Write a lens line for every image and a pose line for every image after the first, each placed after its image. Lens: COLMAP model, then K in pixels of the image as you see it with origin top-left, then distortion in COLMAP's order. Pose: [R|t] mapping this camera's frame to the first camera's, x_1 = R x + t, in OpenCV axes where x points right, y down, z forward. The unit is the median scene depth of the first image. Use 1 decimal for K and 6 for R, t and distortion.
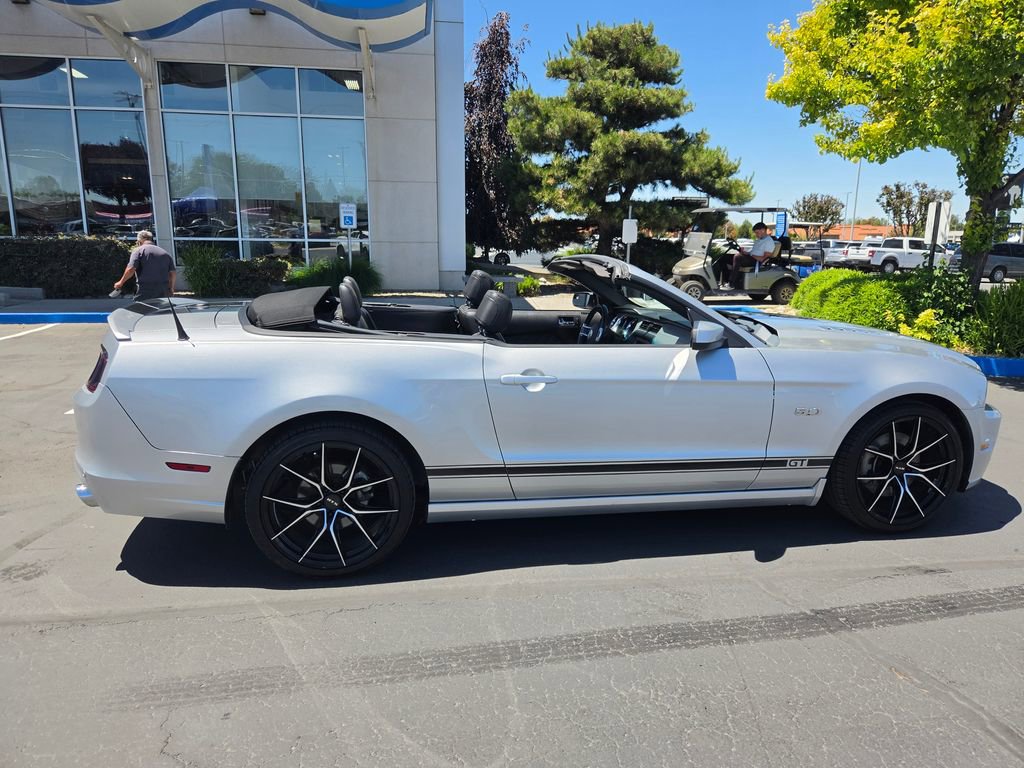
lens RADIAL K [[702.7, 0, 528.8], [0, 702.7, 382.6], [0, 0, 1]] dist [0.060518, -0.047230]
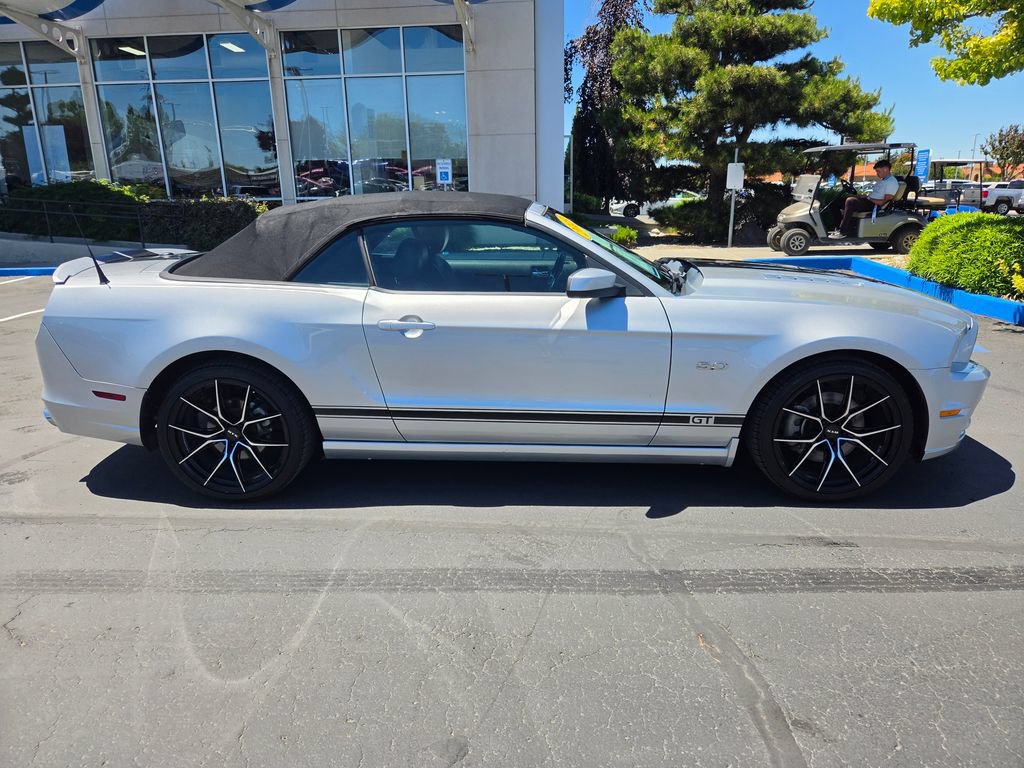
lens RADIAL K [[702.7, 0, 515.7], [0, 702.7, 380.9], [0, 0, 1]] dist [0.060518, -0.047230]
pose [[0.971649, 0.034702, -0.233869, 0.137766], [-0.020493, 0.997809, 0.062914, 0.002934], [0.235540, -0.056338, 0.970230, 0.013444]]
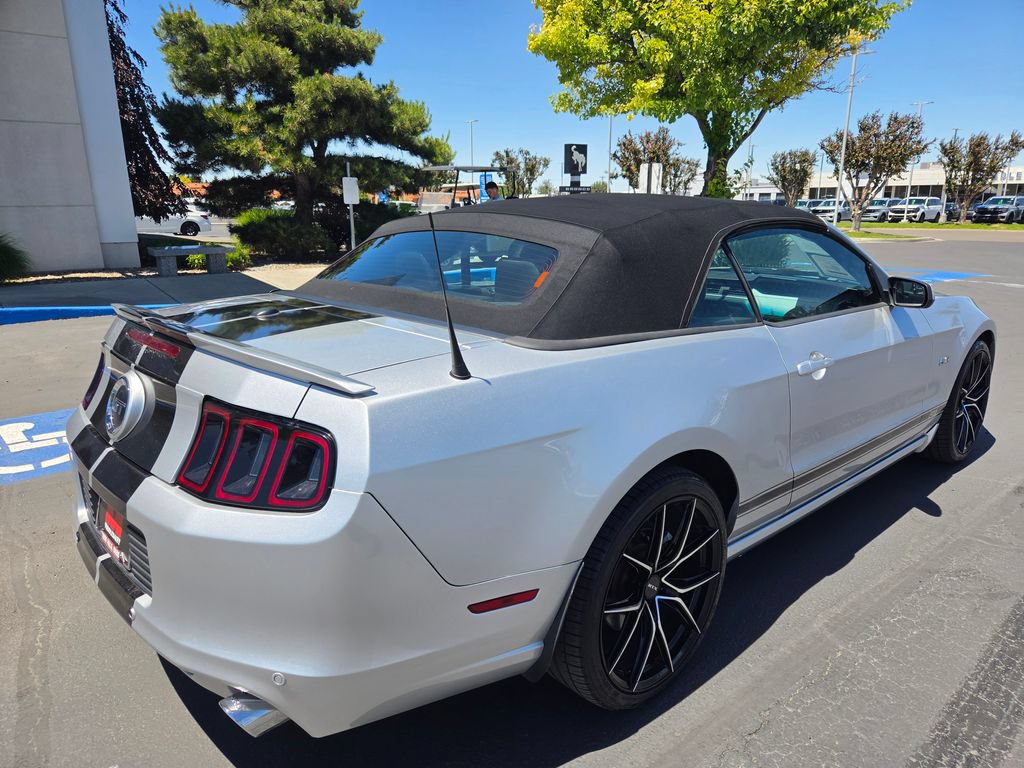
lens RADIAL K [[694.5, 0, 537.3], [0, 694.5, 389.8], [0, 0, 1]] dist [0.068094, -0.058550]
pose [[0.847833, -0.150823, 0.508361, -0.230497], [0.119586, 0.988383, 0.093794, -0.030443], [-0.516602, -0.018729, 0.856021, 0.169189]]
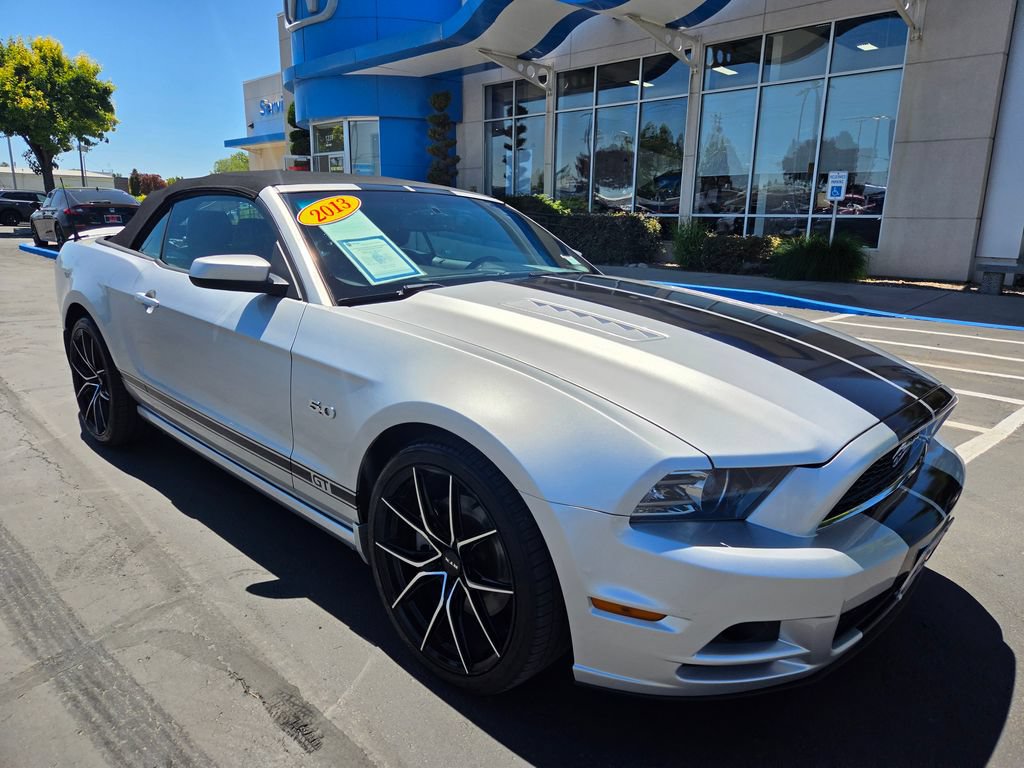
lens RADIAL K [[702.7, 0, 519.0], [0, 702.7, 383.6], [0, 0, 1]] dist [0.060518, -0.047230]
pose [[0.567265, 0.193940, -0.800373, 0.386512], [-0.183496, 0.977209, 0.106736, -0.032080], [0.802832, 0.086317, 0.589924, 0.290400]]
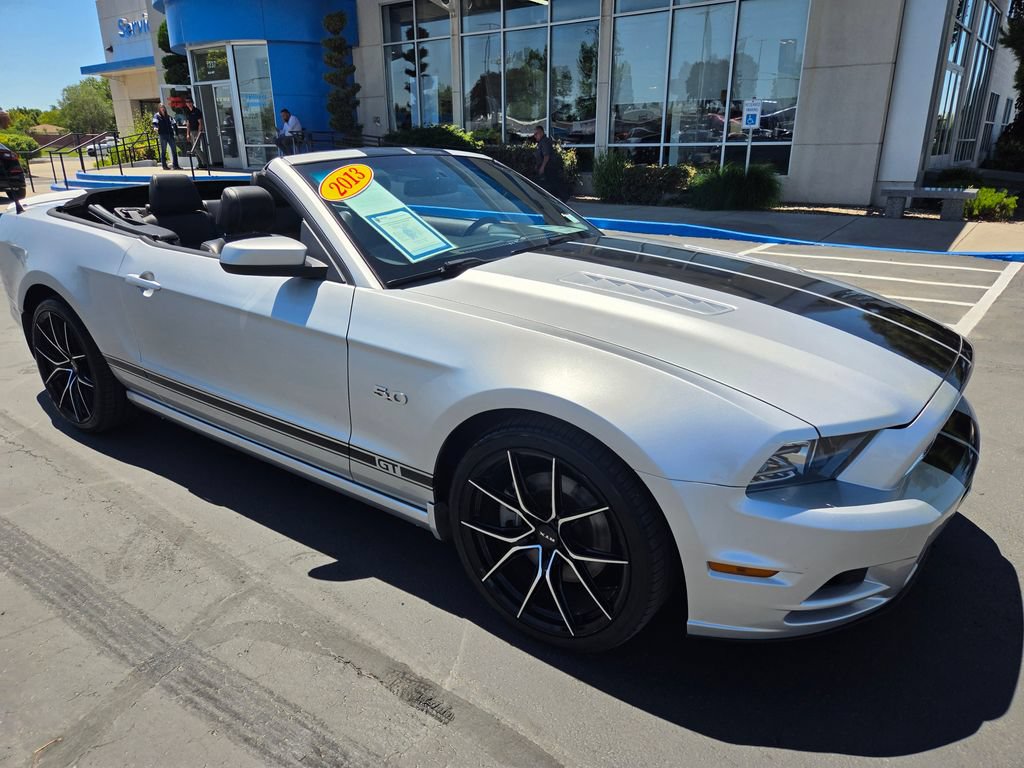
lens RADIAL K [[702.7, 0, 511.9], [0, 702.7, 394.2], [0, 0, 1]] dist [0.060518, -0.047230]
pose [[0.675230, 0.236759, -0.698577, 0.352792], [-0.141197, 0.971060, 0.192630, -0.038447], [0.723967, -0.031433, 0.689118, 0.242131]]
